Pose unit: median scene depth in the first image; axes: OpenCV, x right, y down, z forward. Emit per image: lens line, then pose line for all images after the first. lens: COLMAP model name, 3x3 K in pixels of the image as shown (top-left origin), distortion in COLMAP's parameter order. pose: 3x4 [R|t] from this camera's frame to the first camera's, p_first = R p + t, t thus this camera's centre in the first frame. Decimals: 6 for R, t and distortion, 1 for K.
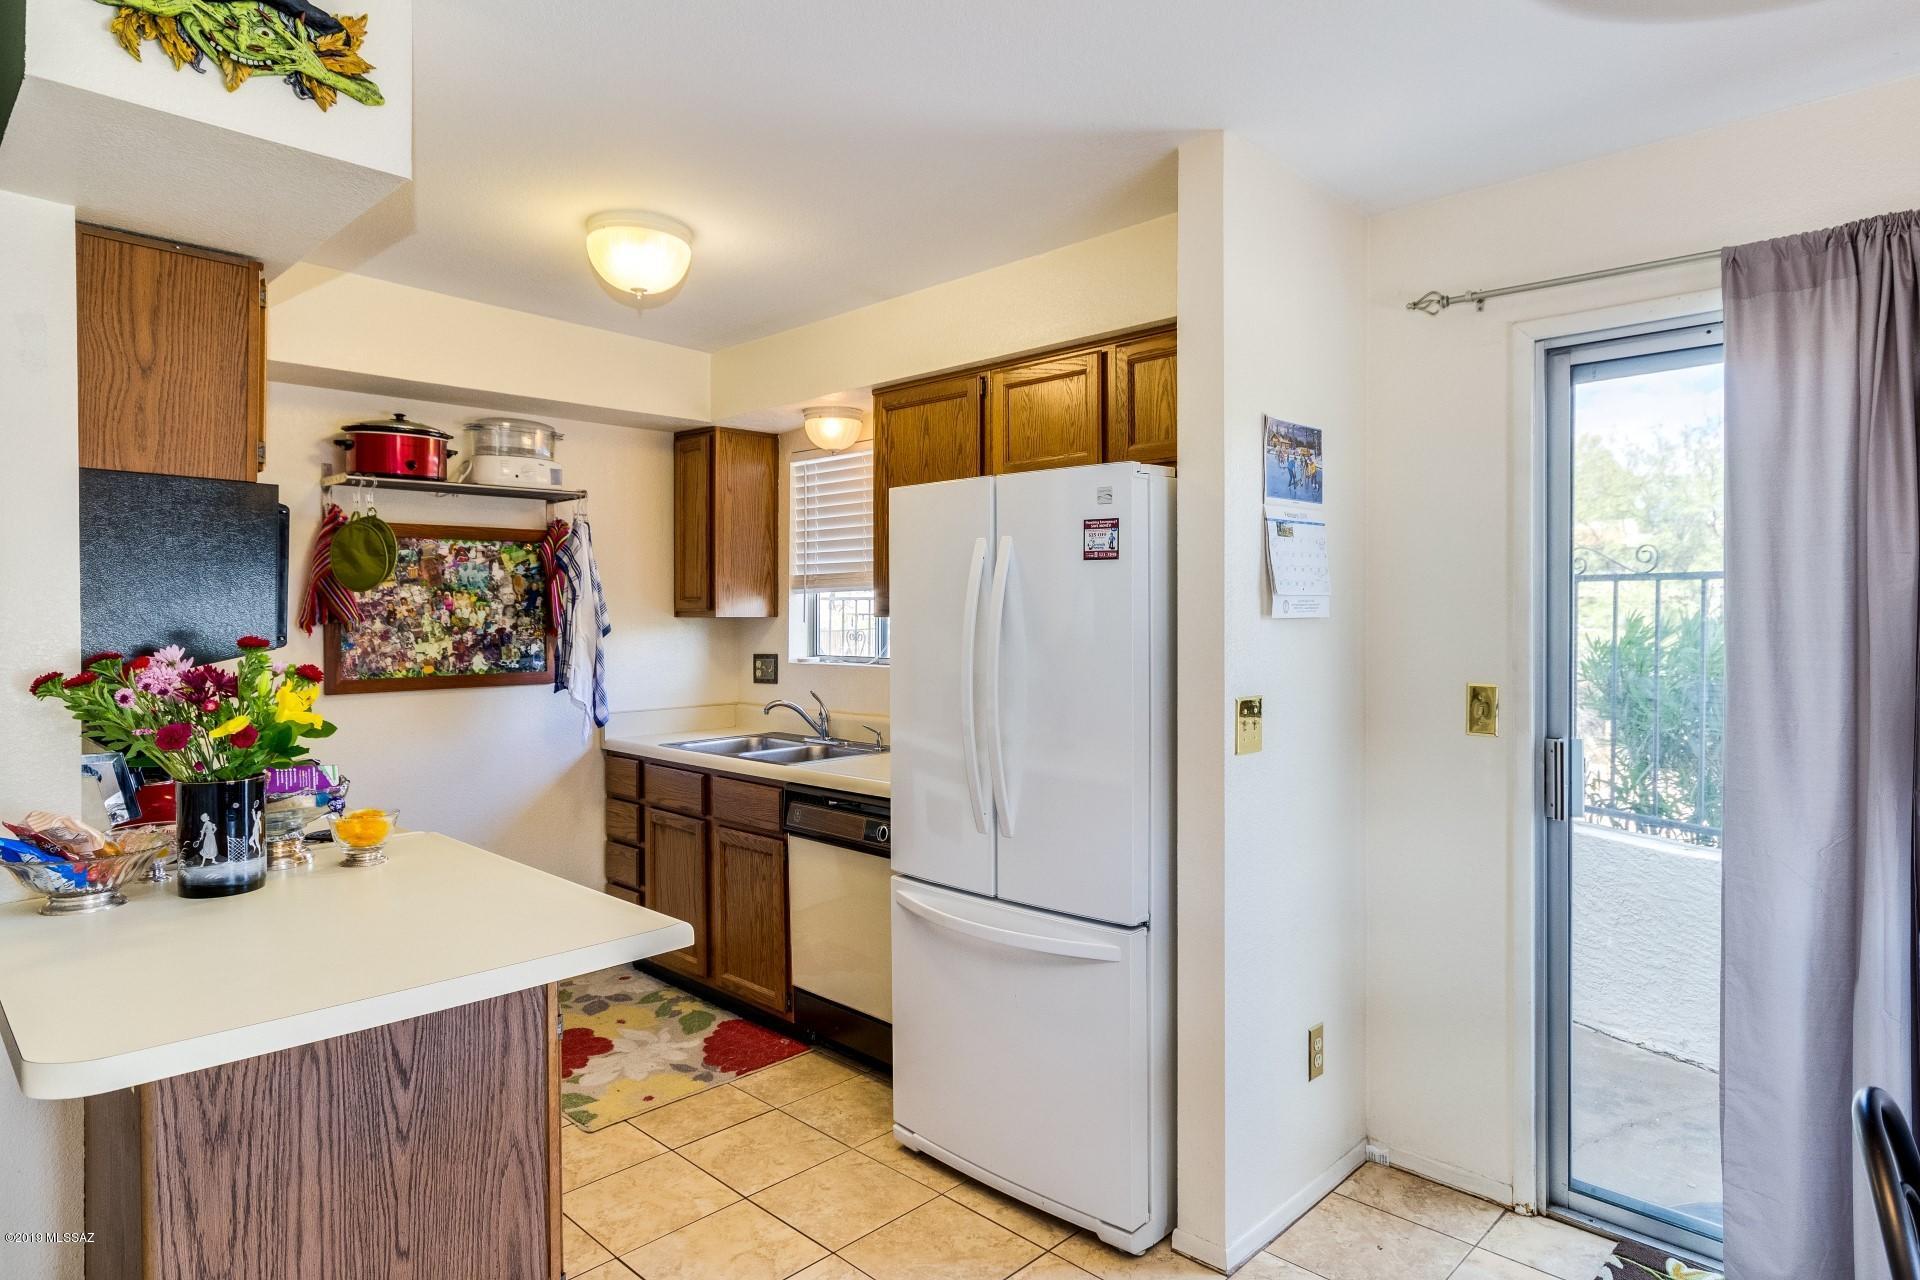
lens RADIAL K [[1070.5, 0, 955.6], [0, 1070.5, 630.0], [0, 0, 1]] dist [-0.003252, -0.001173]
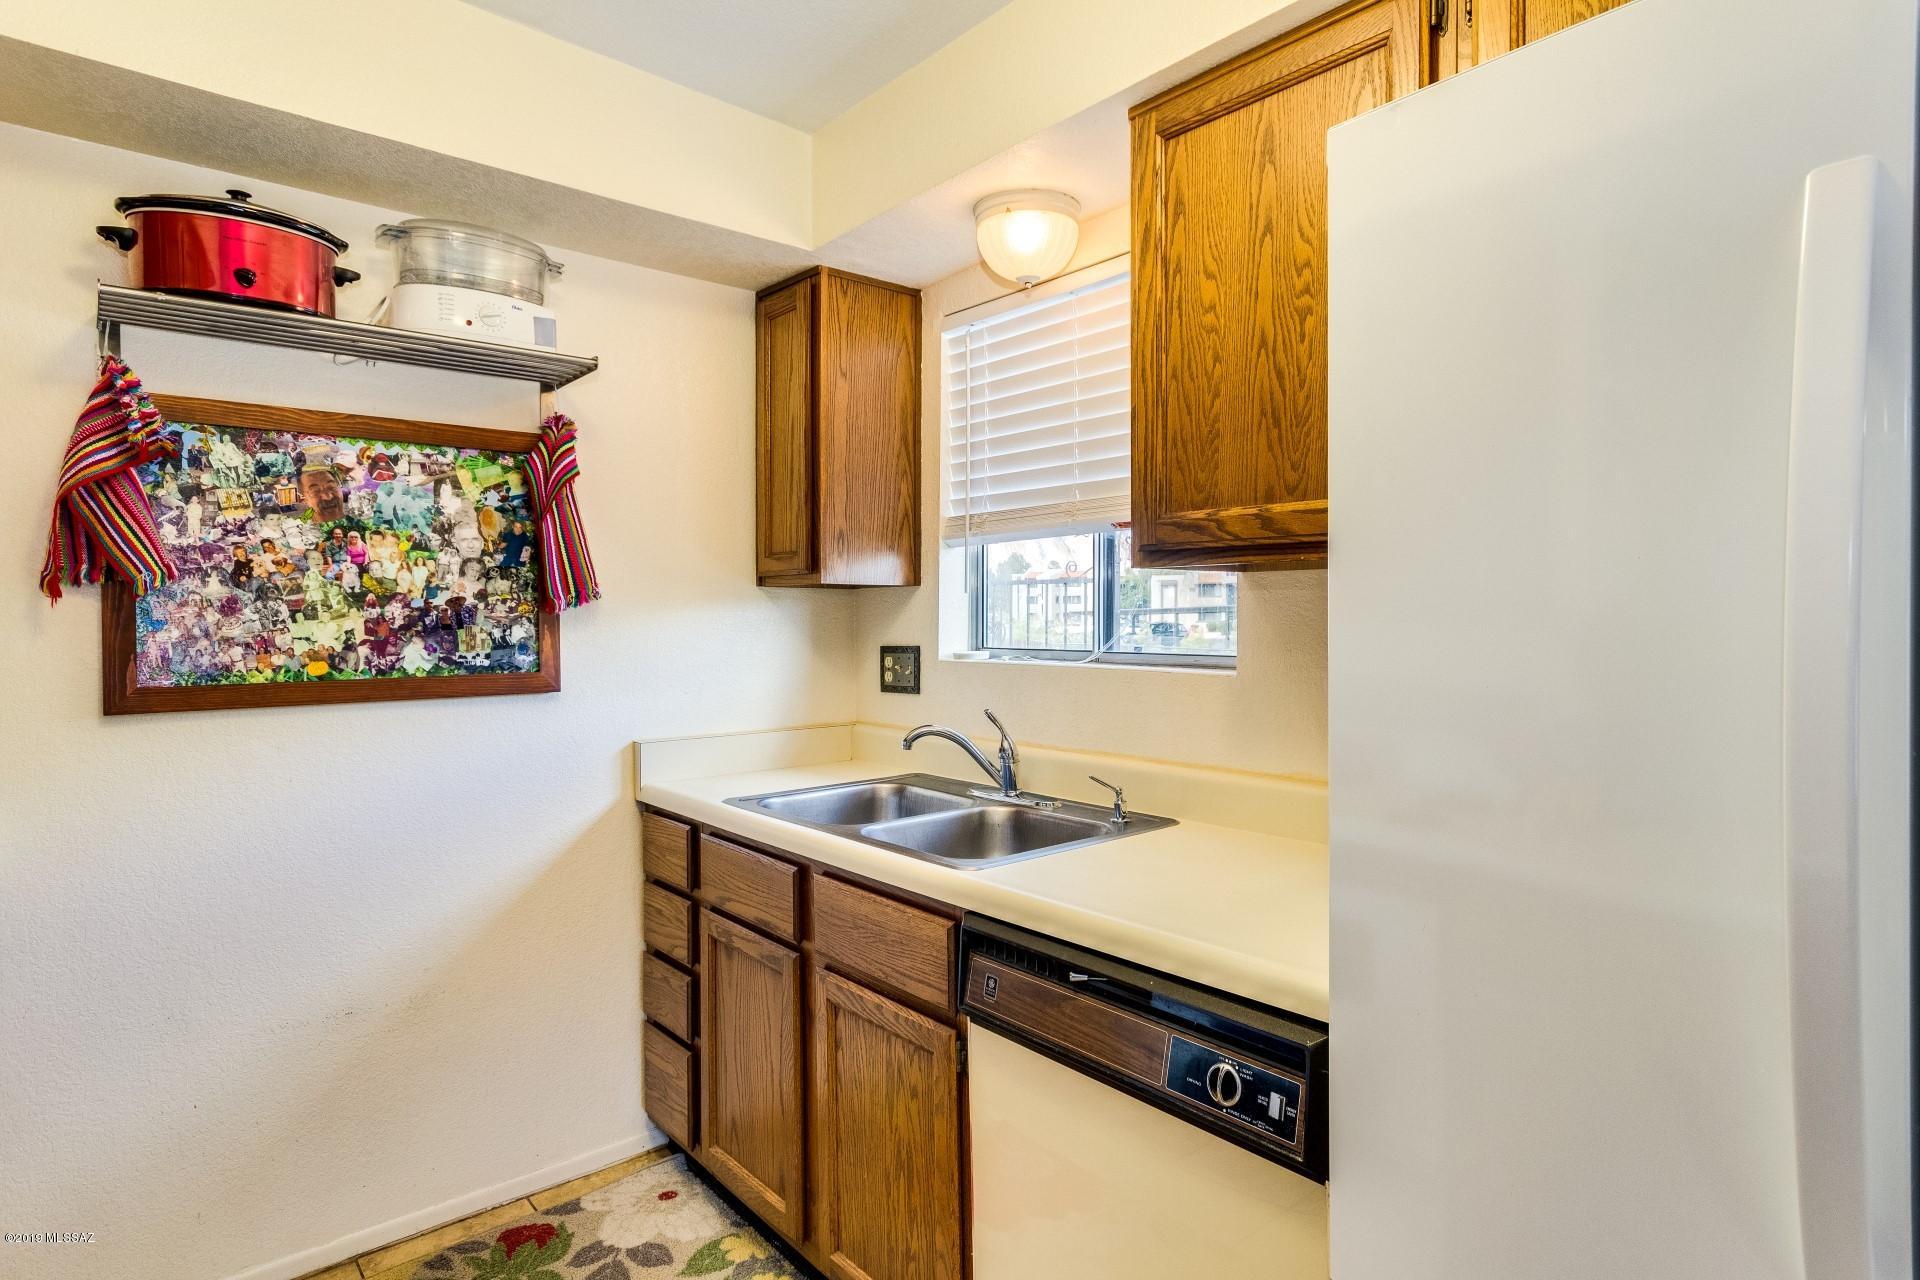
lens RADIAL K [[1070.5, 0, 962.6], [0, 1070.5, 638.4], [0, 0, 1]] dist [-0.003252, -0.001173]
pose [[0.995576, 0.002022, -0.093940, -0.097758], [-0.001291, 0.999968, 0.007842, 0.015591], [0.093953, -0.007686, 0.995547, 0.451413]]
